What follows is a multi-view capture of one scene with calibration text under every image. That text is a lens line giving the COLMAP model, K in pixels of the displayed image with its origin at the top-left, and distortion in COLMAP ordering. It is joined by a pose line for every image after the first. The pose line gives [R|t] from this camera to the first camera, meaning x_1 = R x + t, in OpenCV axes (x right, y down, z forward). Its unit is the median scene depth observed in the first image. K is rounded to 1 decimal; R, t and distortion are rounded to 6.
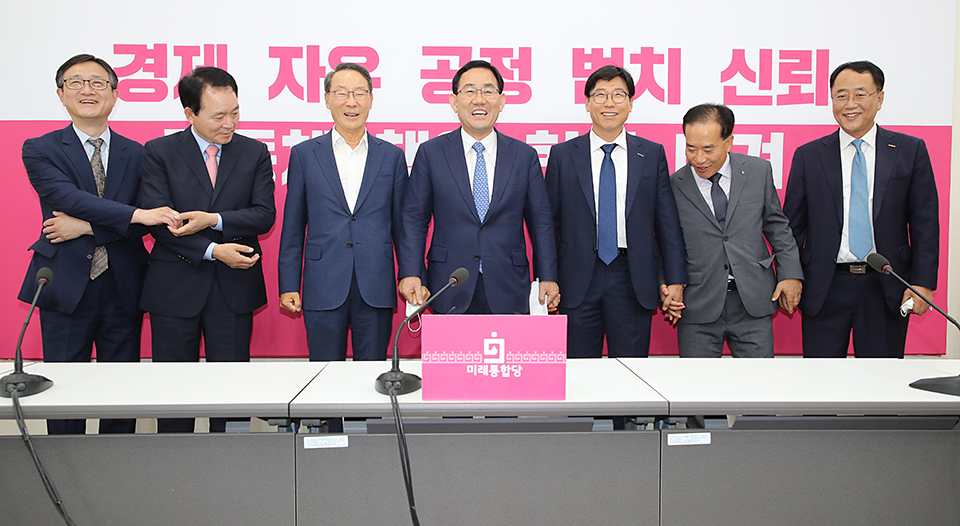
lens RADIAL K [[882.6, 0, 480.0], [0, 882.6, 263.0], [0, 0, 1]] dist [0.015294, 0.013088]
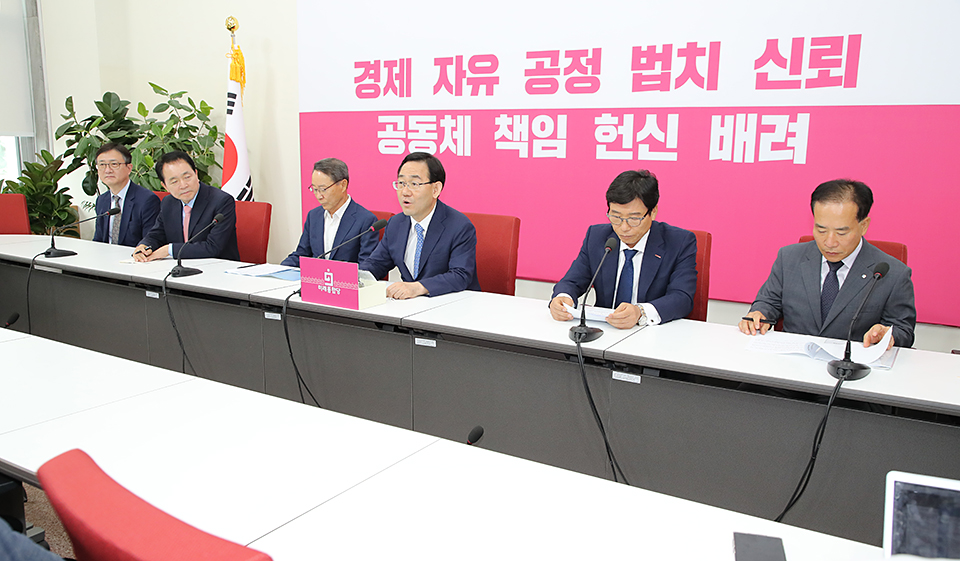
lens RADIAL K [[814.5, 0, 444.3], [0, 814.5, 280.8], [0, 0, 1]] dist [-0.007830, 0.008807]
pose [[0.814096, 0.106956, -0.570796, 0.585862], [-0.029073, 0.989167, 0.143884, -0.073846], [0.580002, -0.100540, 0.808387, -0.120226]]
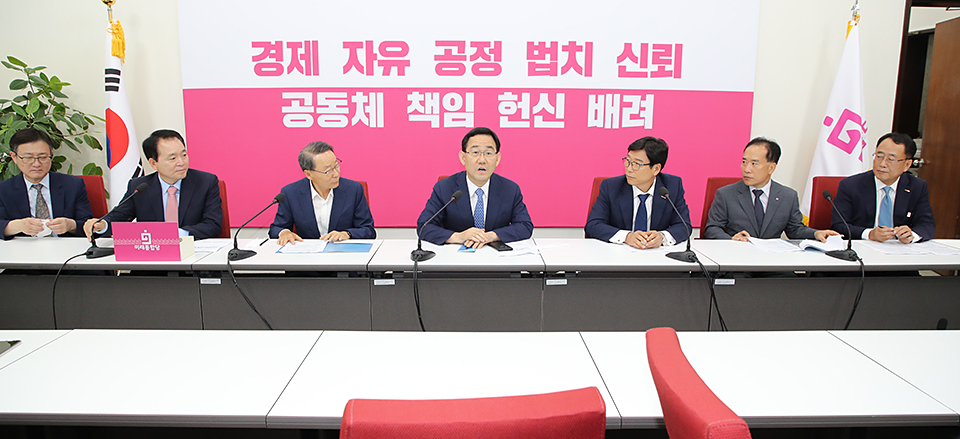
lens RADIAL K [[668.3, 0, 477.6], [0, 668.3, 236.6], [0, 0, 1]] dist [-0.075414, 0.002783]
pose [[0.999777, 0.006875, -0.019952, 0.040884], [-0.003724, 0.988086, 0.153857, -0.075476], [0.020772, -0.153749, 0.987892, -0.275760]]
